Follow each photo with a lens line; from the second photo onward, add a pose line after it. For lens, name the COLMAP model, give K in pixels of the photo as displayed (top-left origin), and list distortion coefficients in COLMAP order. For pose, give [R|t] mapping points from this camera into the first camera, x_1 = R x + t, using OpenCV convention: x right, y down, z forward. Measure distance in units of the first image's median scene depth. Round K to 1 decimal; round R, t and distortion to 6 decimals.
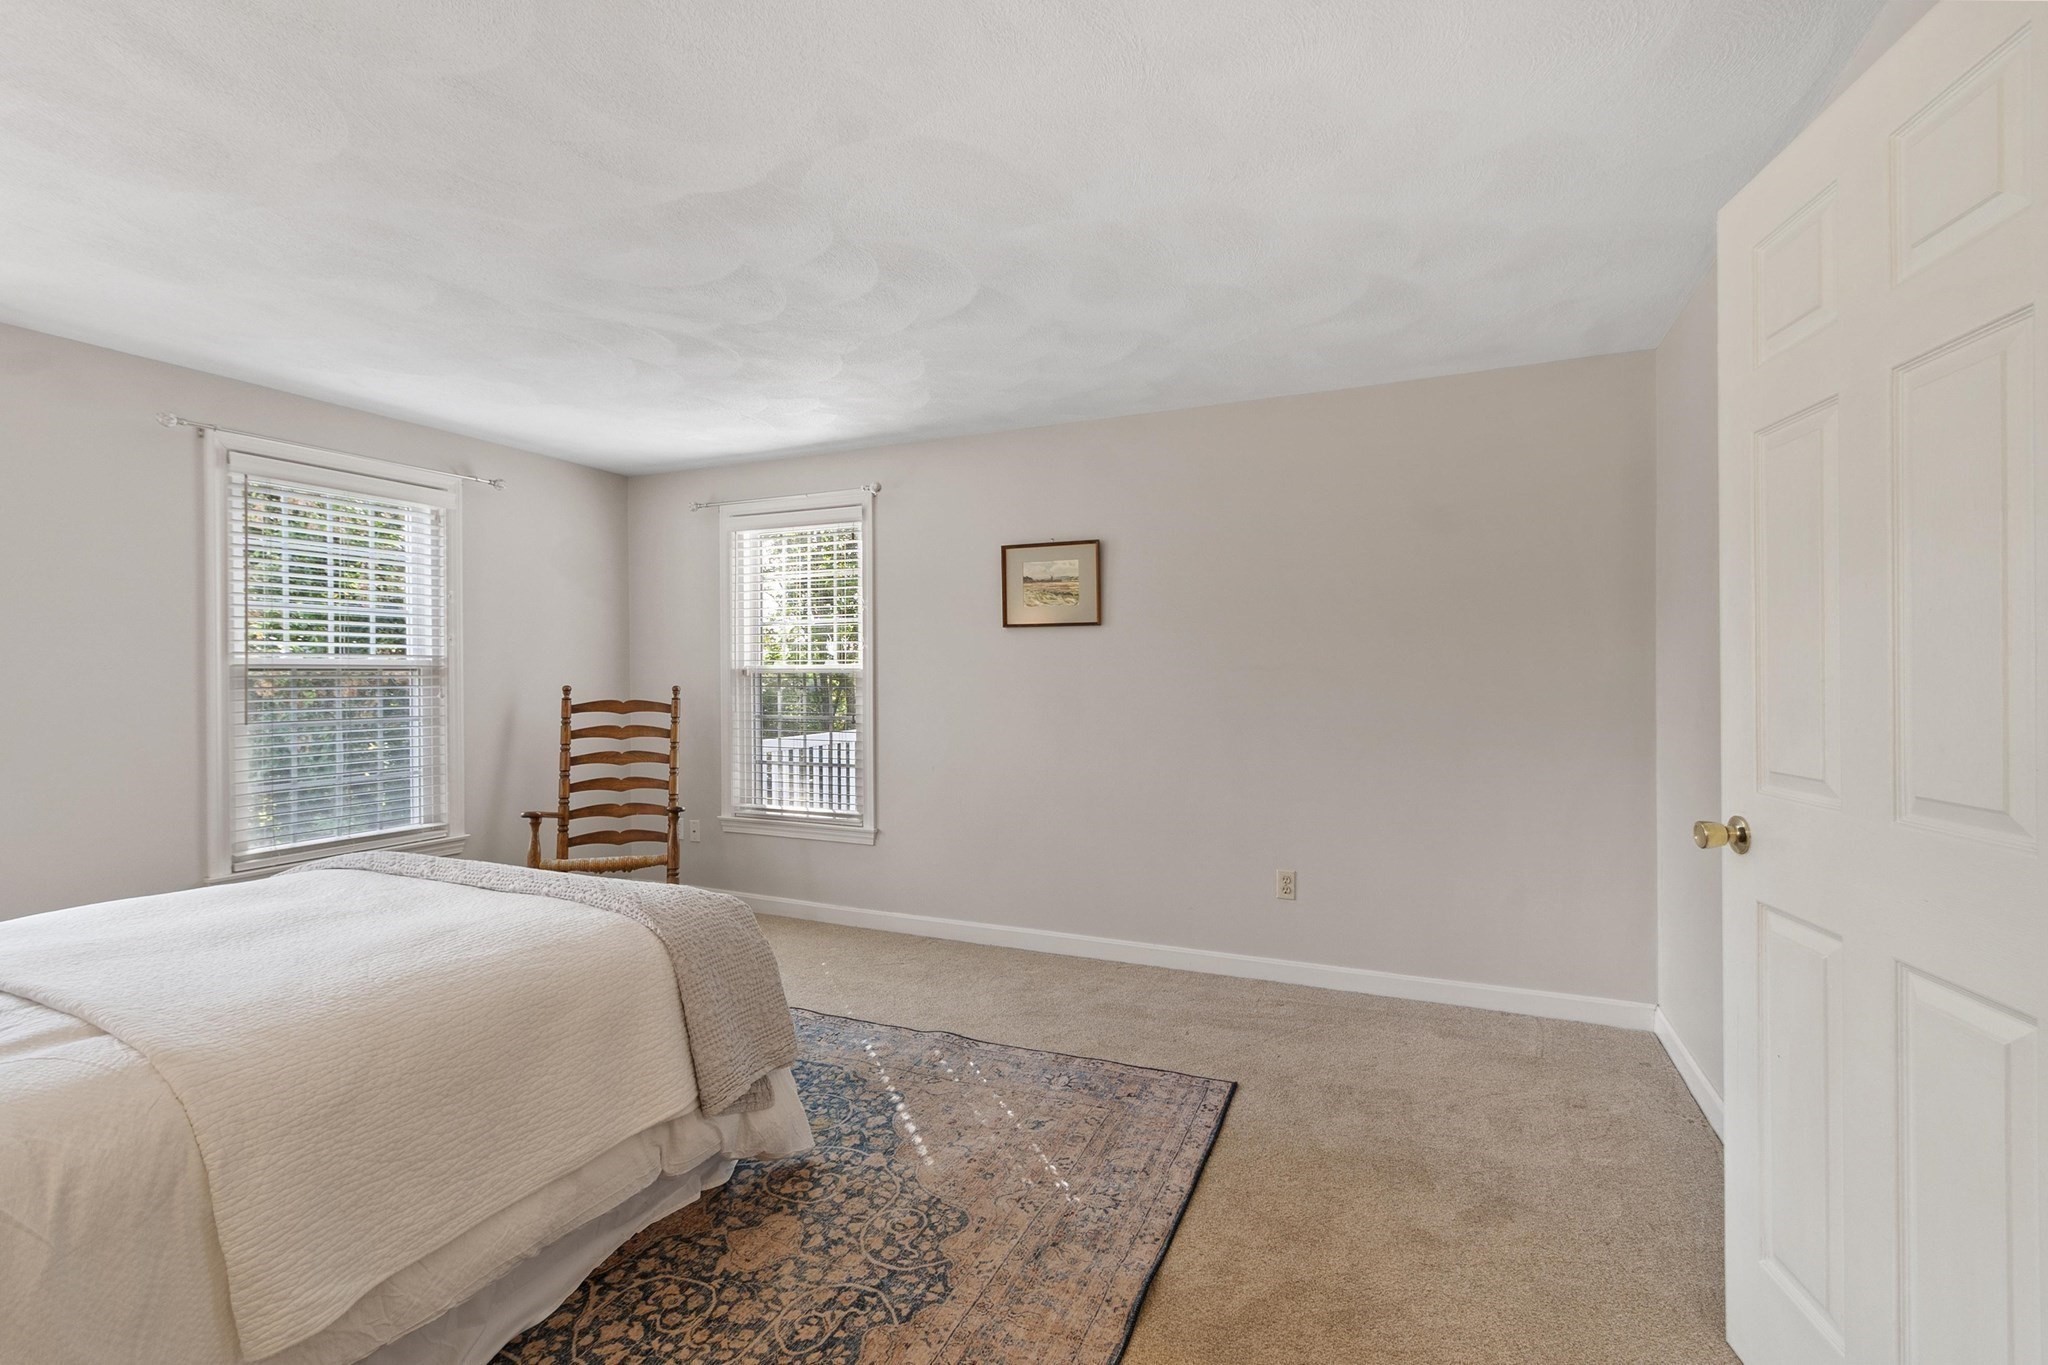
lens RADIAL K [[905.7, 0, 1024.0], [0, 905.7, 682.5], [0, 0, 1]] dist [0.002002, -0.000097]
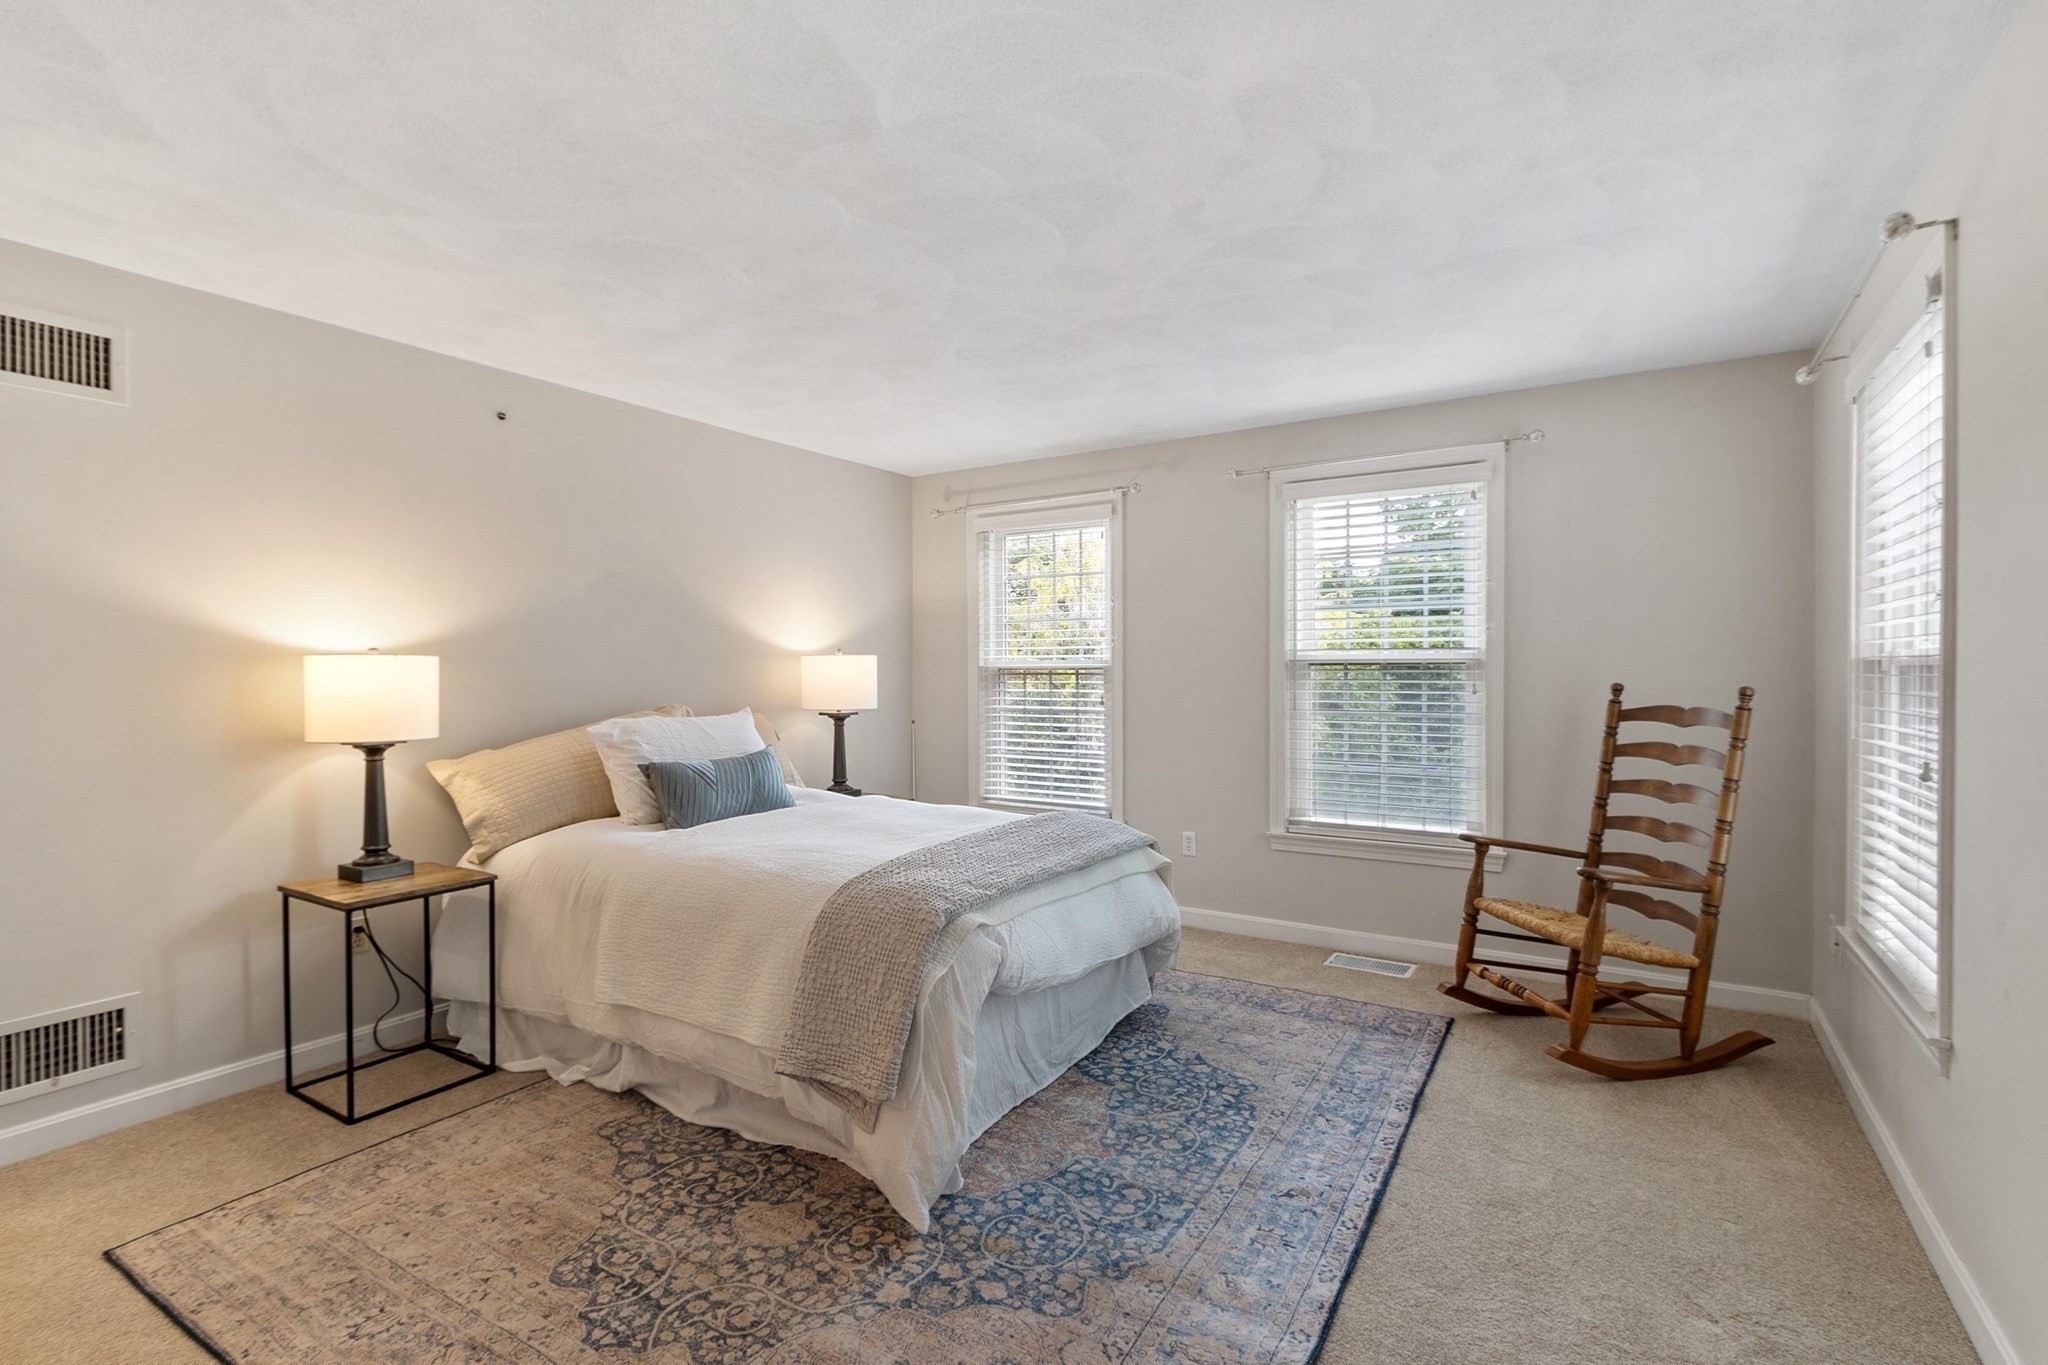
lens RADIAL K [[932.7, 0, 1024.0], [0, 932.7, 682.5], [0, 0, 1]] dist [-0.013318, -0.000197]
pose [[-0.139687, 0.014494, -0.990090, 0.559114], [-0.009311, 0.999829, 0.015951, -0.008405], [0.990152, 0.011447, -0.139528, 1.134864]]
